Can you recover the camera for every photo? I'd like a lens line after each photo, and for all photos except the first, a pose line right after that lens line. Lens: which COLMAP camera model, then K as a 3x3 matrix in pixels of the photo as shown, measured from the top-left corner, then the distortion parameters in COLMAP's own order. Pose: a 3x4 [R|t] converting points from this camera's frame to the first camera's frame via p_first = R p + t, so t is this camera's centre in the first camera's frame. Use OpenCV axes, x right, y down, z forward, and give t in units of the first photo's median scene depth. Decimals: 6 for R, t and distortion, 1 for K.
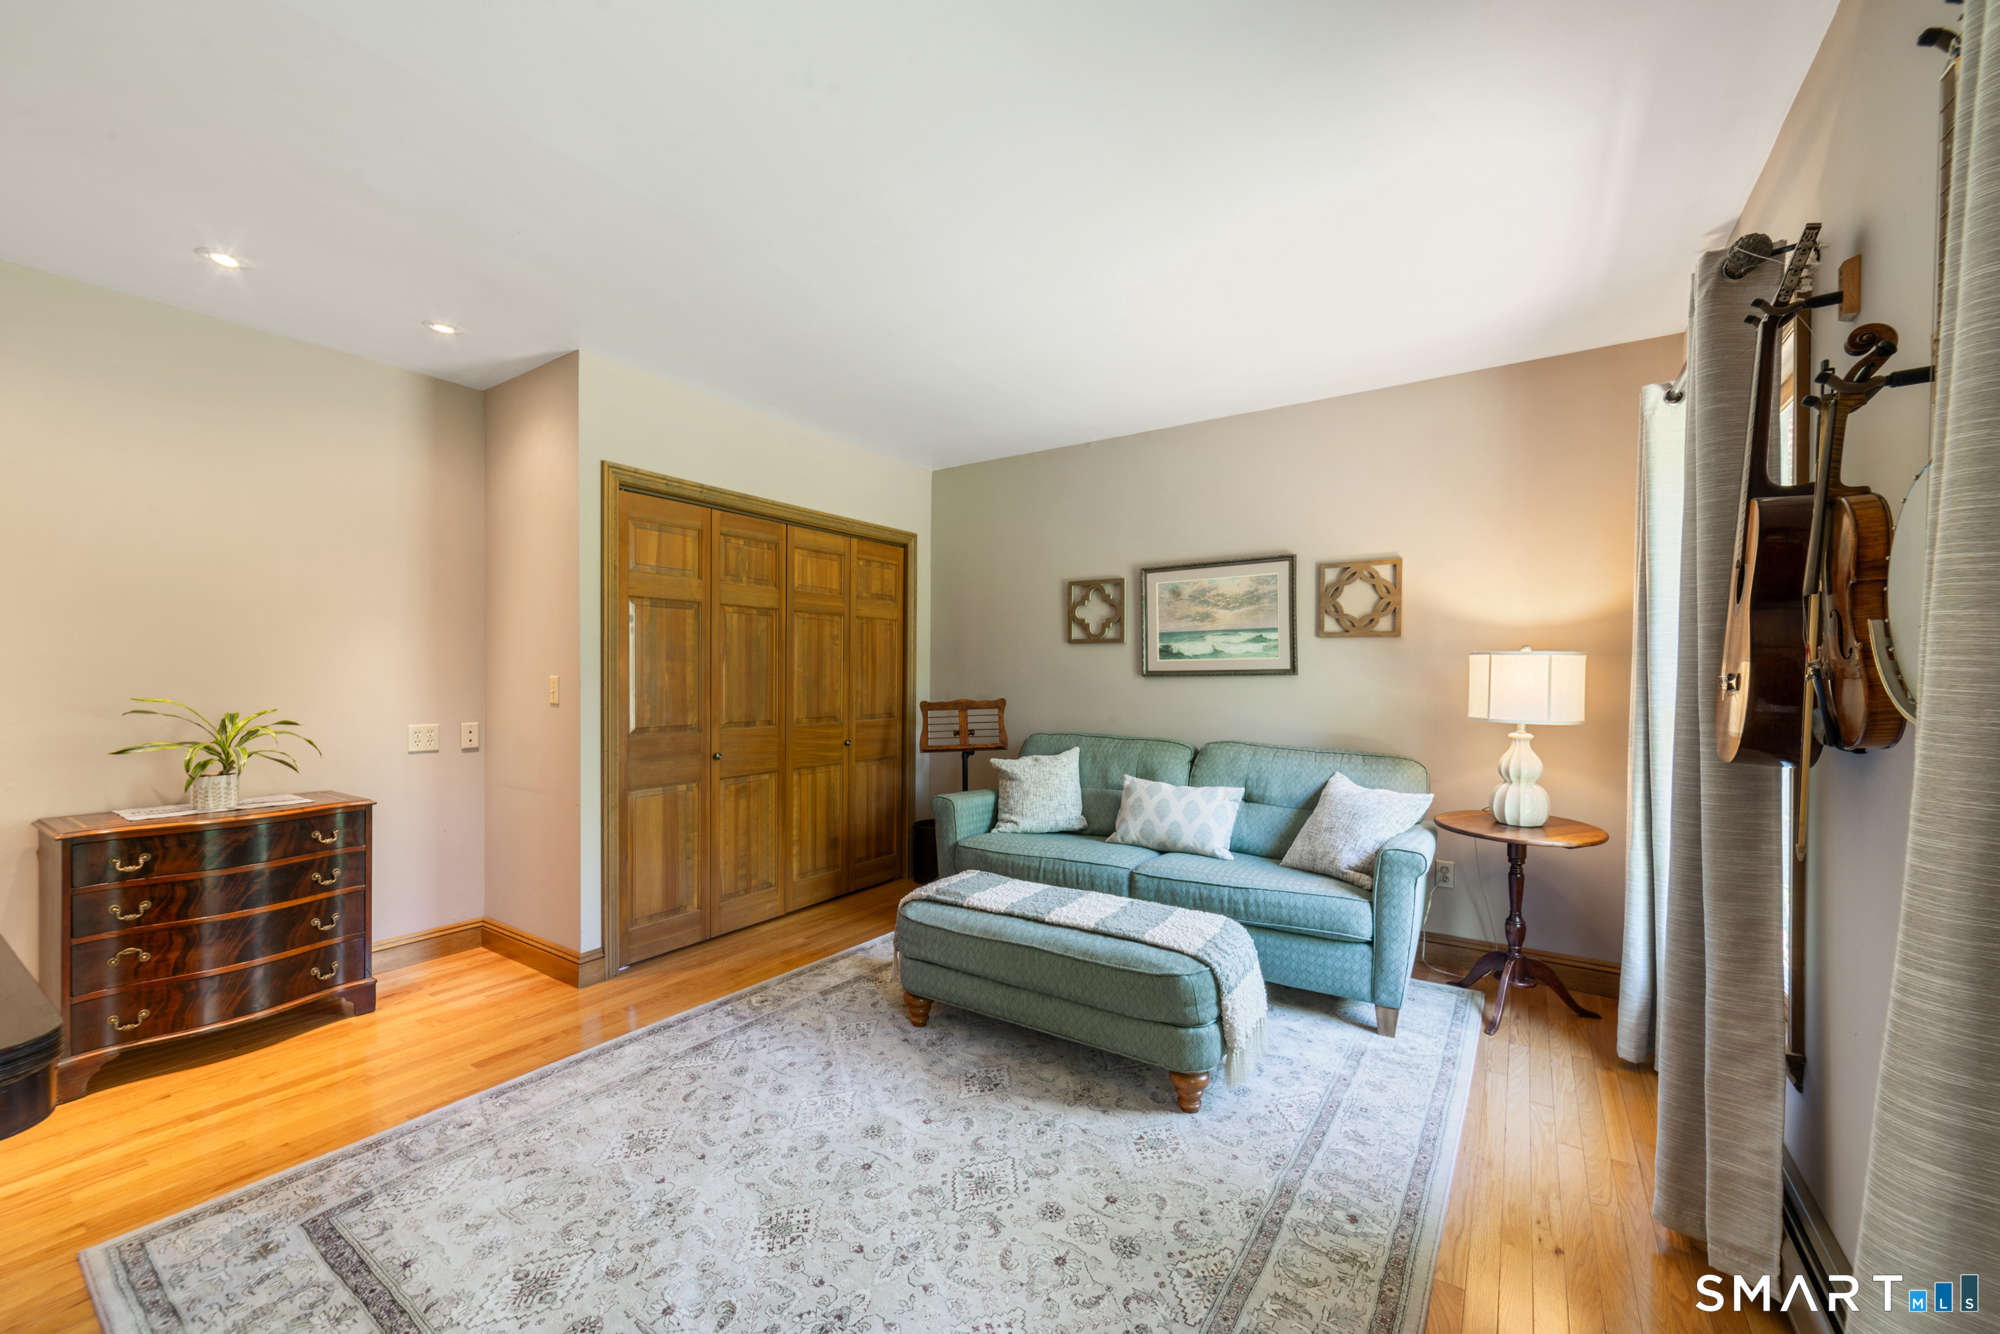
lens RADIAL K [[791.3, 0, 989.7], [0, 791.3, 685.3], [0, 0, 1]] dist [0.001162, 0.001036]
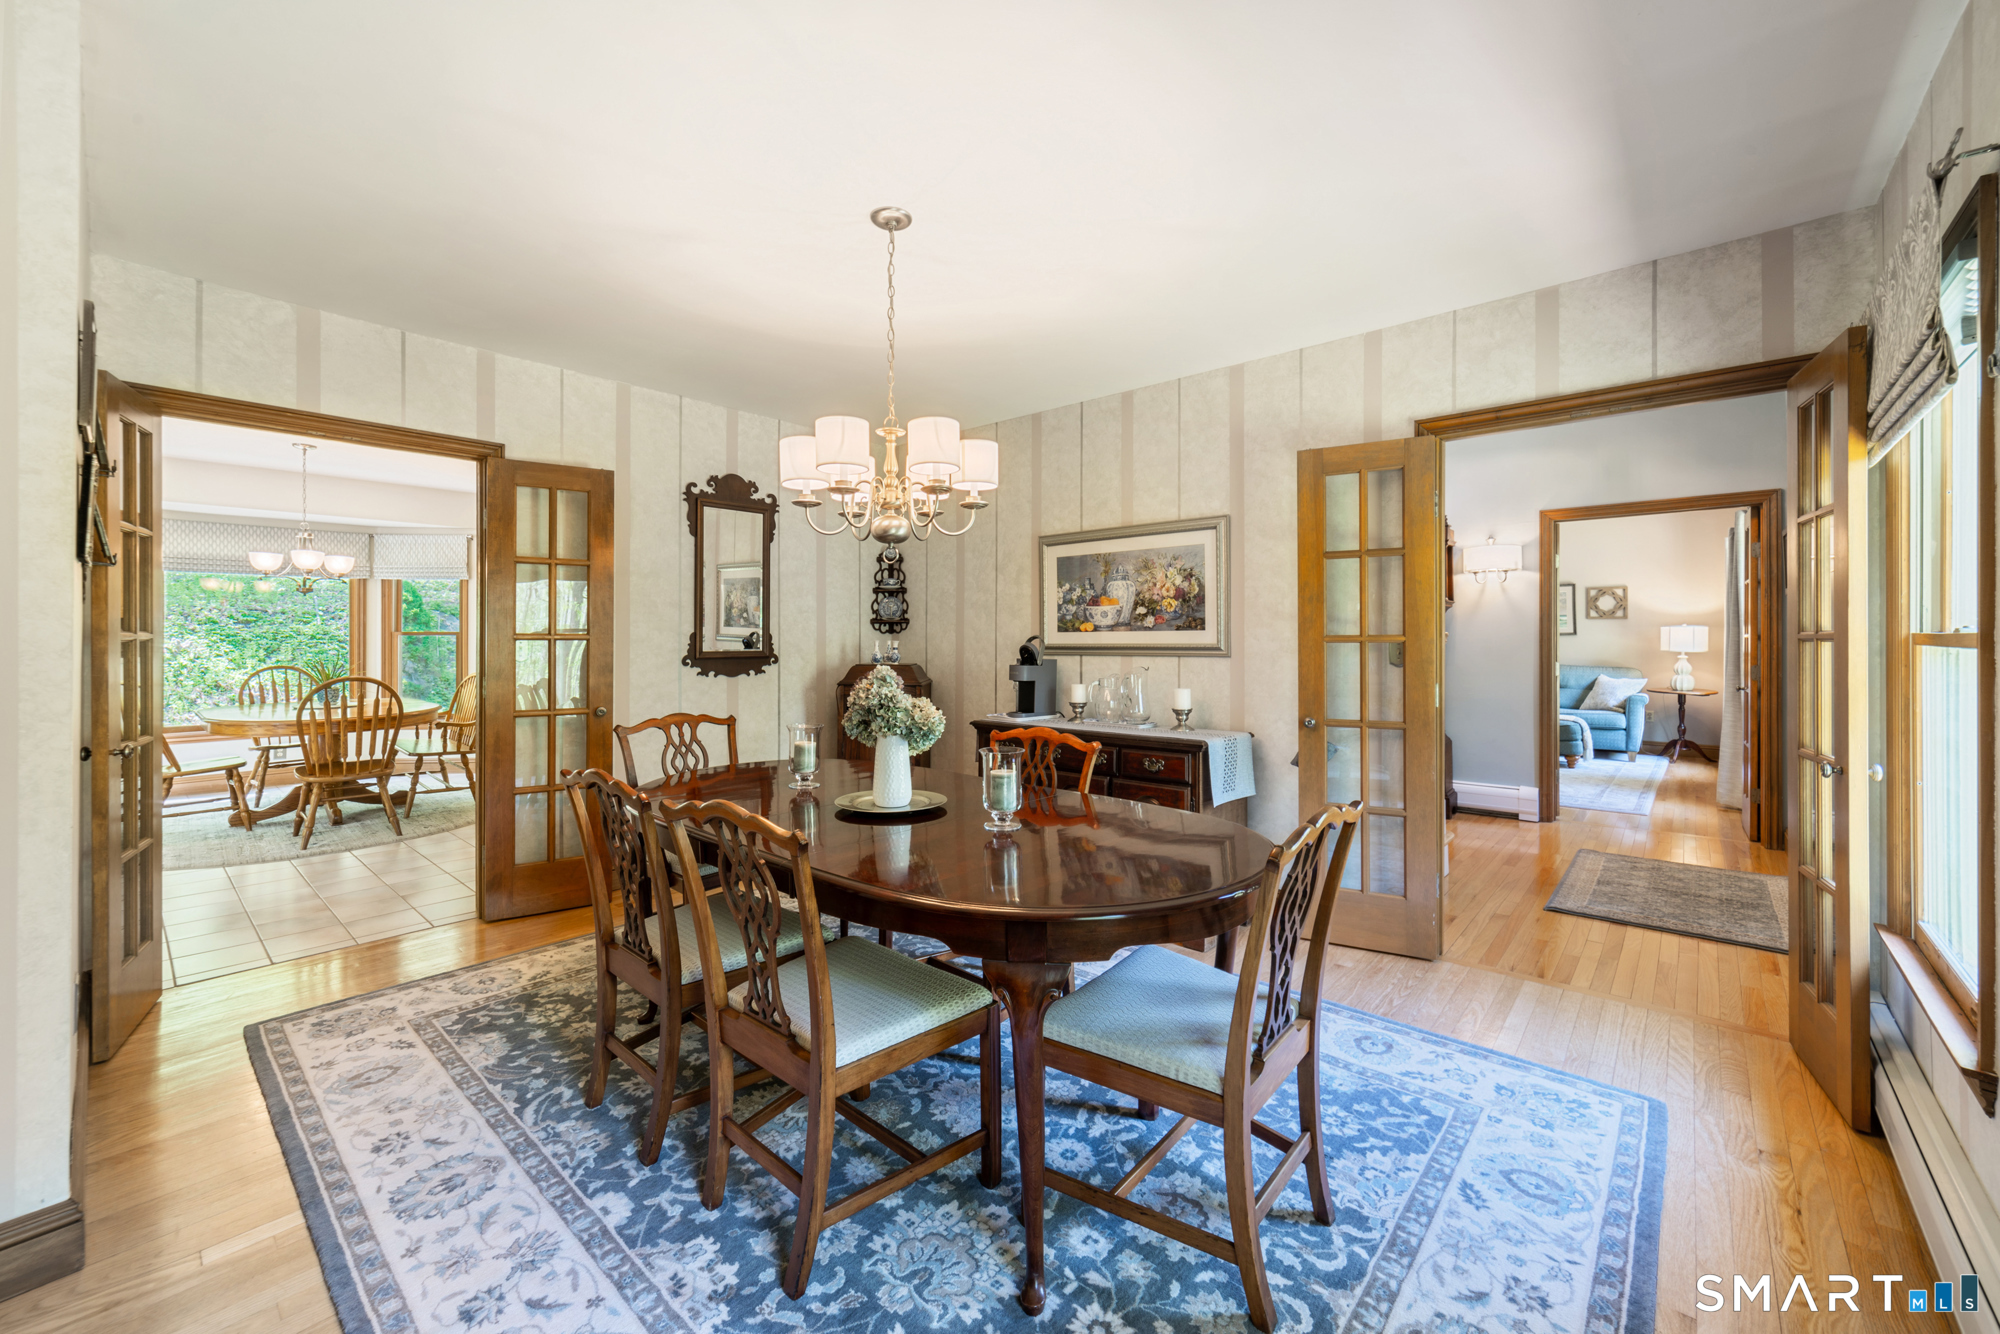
lens RADIAL K [[791.3, 0, 998.4], [0, 791.3, 640.6], [0, 0, 1]] dist [0.001162, 0.001036]
pose [[0.992859, -0.004465, -0.119214, -1.082784], [0.002775, 0.999893, -0.014342, 0.033472], [0.119265, 0.013909, 0.992765, -1.604194]]
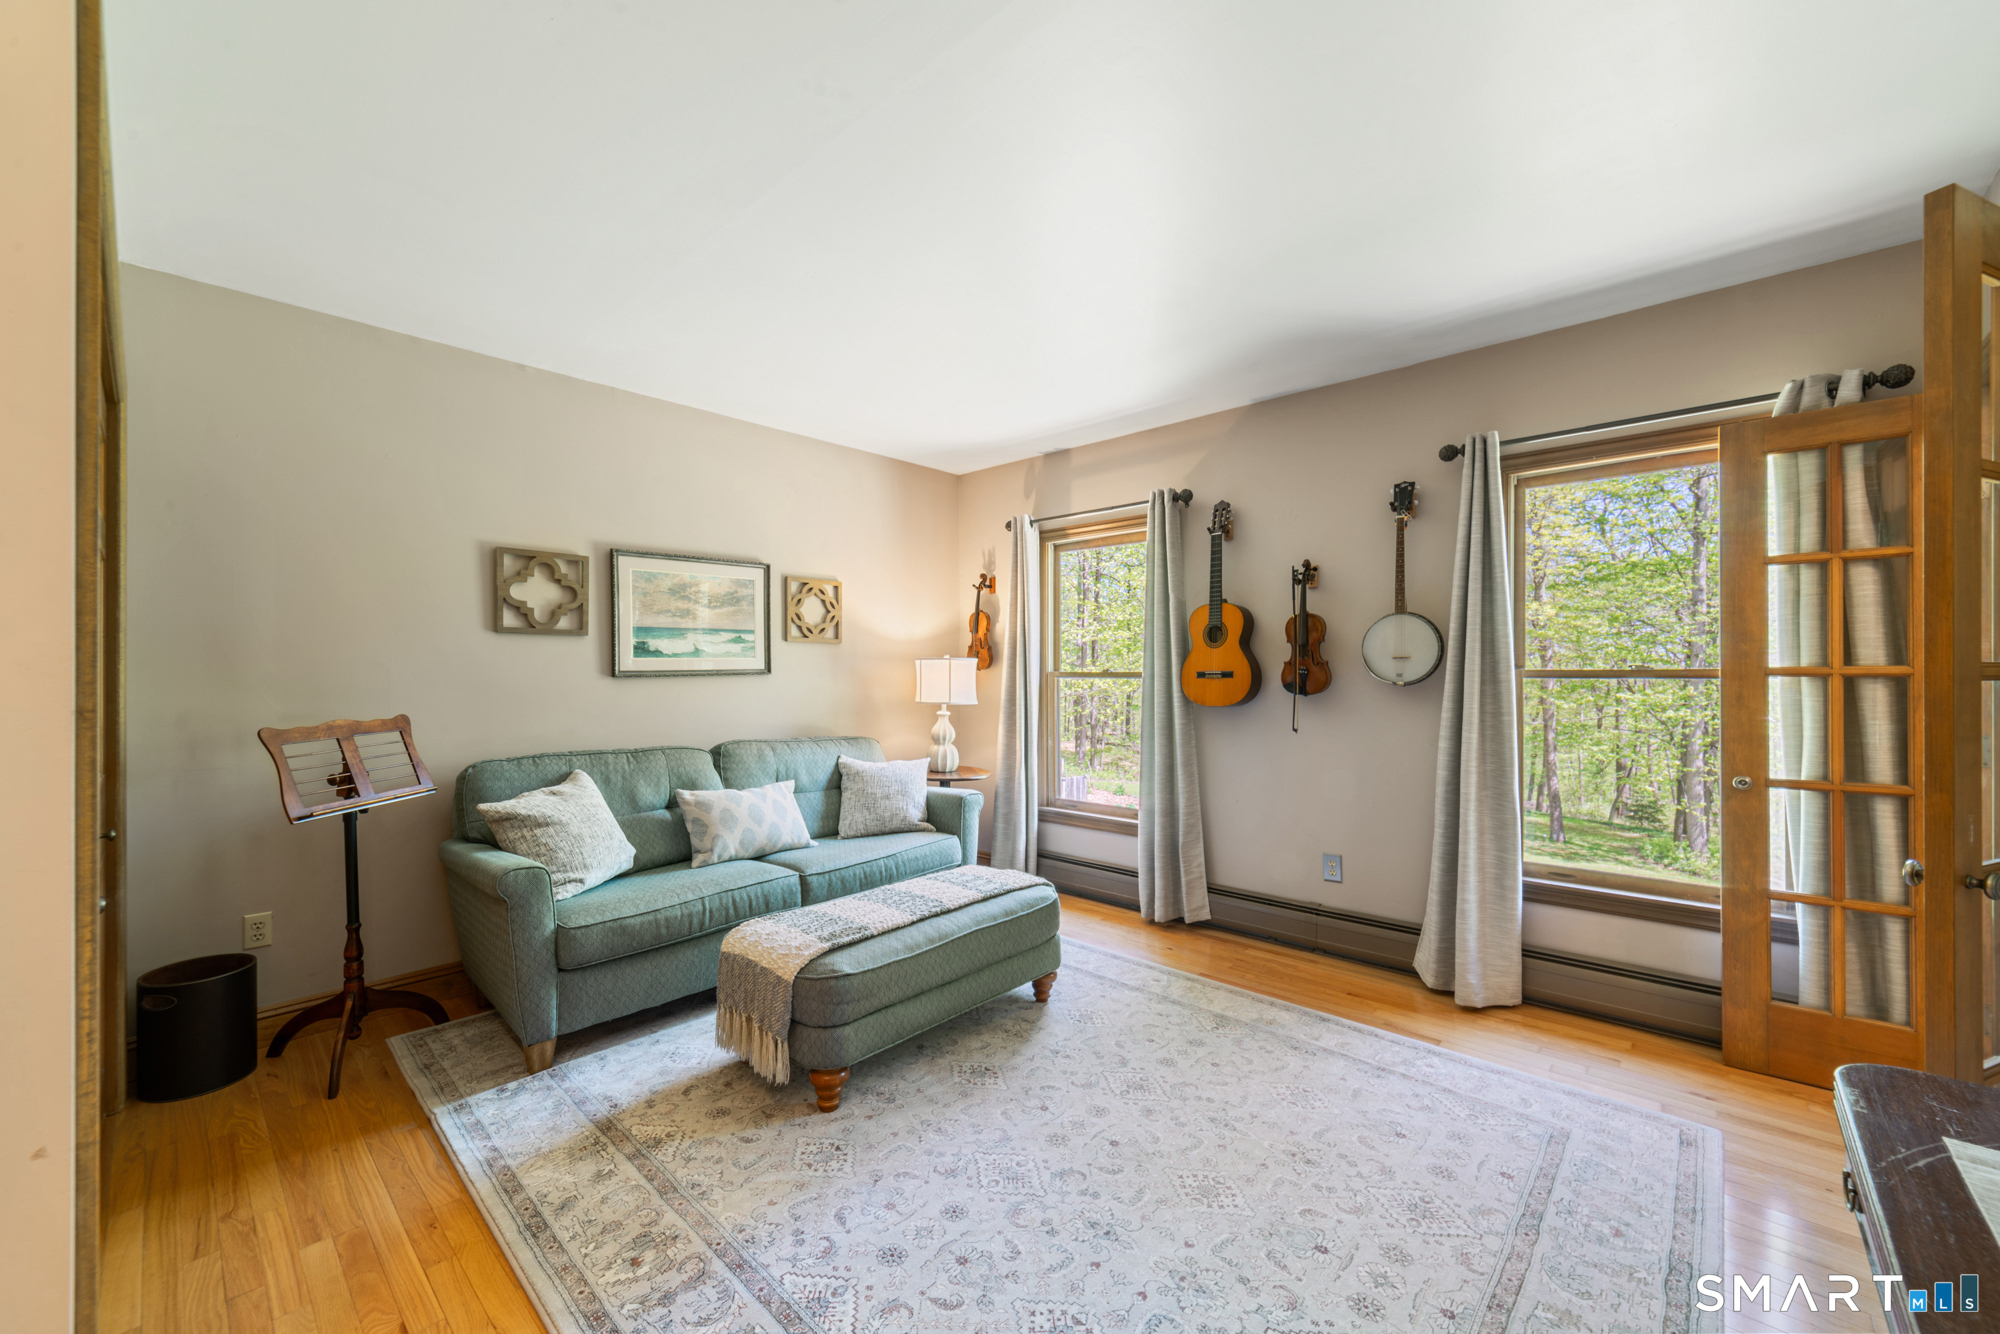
lens RADIAL K [[791.3, 0, 999.4], [0, 791.3, 672.7], [0, 0, 1]] dist [0.001162, 0.001036]
pose [[0.134760, -0.003337, 0.990873, -0.691099], [0.020592, 0.999788, 0.000566, -0.009913], [-0.990664, 0.020328, 0.134800, 0.569251]]
